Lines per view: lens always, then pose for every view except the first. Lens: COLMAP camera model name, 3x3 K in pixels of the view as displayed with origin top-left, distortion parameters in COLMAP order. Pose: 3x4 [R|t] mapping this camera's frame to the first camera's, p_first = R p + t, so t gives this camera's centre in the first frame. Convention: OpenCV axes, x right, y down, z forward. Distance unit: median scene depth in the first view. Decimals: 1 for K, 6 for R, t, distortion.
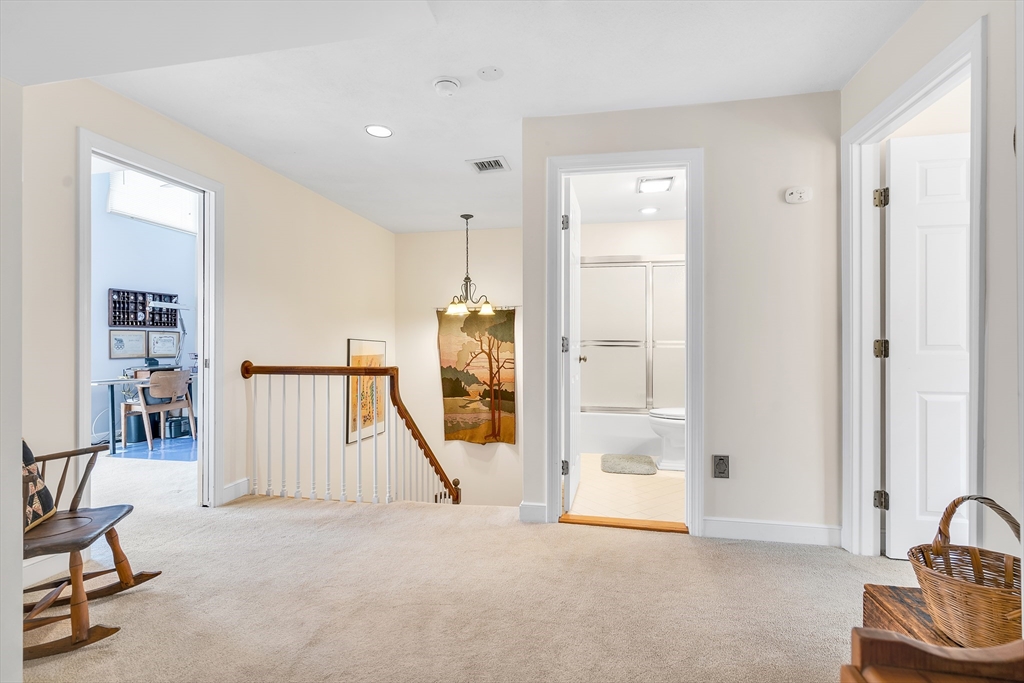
lens RADIAL K [[475.2, 0, 513.7], [0, 475.2, 343.4], [0, 0, 1]] dist [-0.010747, 0.000924]
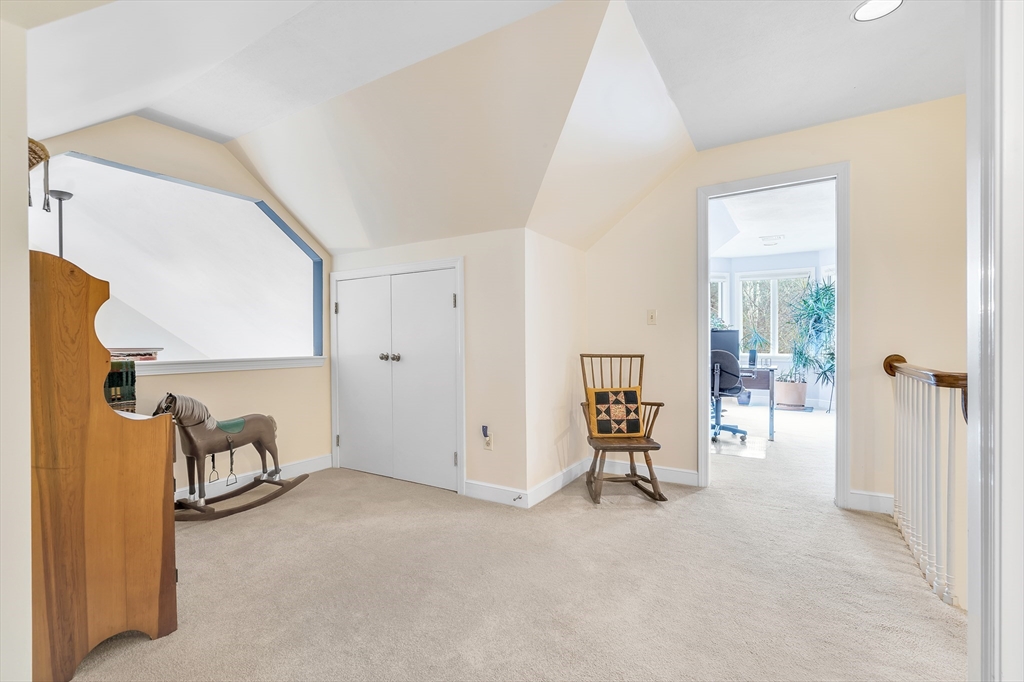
lens RADIAL K [[464.2, 0, 511.7], [0, 464.2, 343.5], [0, 0, 1]] dist [0.000333, 0.000229]
pose [[-0.343305, 0.009554, -0.939176, 0.283732], [0.006711, 0.999948, 0.007719, 0.003660], [0.939200, -0.003653, -0.343351, 0.426567]]
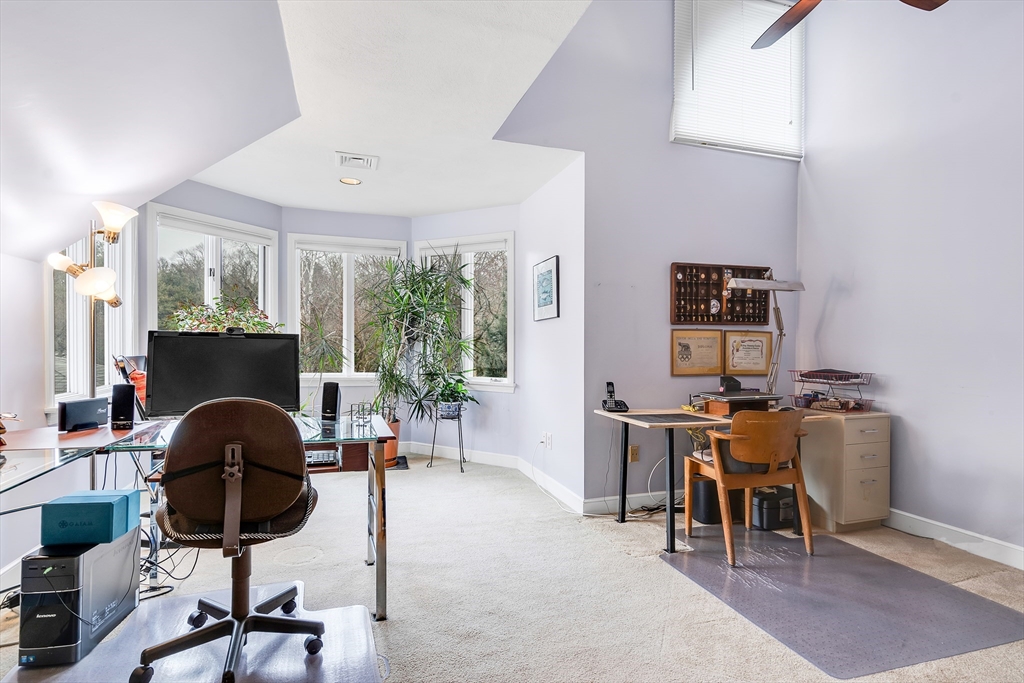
lens RADIAL K [[498.9, 0, 503.1], [0, 498.9, 343.8], [0, 0, 1]] dist [0.000603, 0.000388]
pose [[0.489632, 0.005538, -0.871912, -0.394605], [-0.009078, 0.999958, 0.001253, -0.008628], [0.871882, 0.007301, 0.489661, 0.487823]]
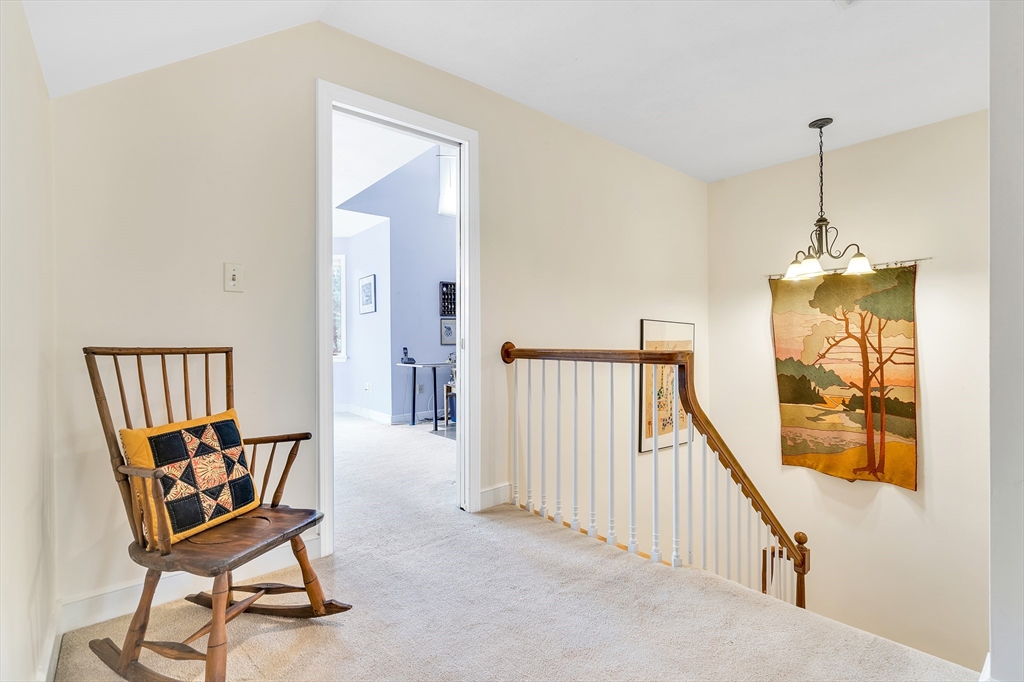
lens RADIAL K [[471.6, 0, 512.0], [0, 471.6, 341.0], [0, 0, 1]] dist [-0.000018, 0.000690]
pose [[0.782596, -0.000381, -0.622530, -0.026836], [0.003392, 0.999988, 0.003652, 0.020840], [0.622520, -0.004970, 0.782588, 0.231506]]
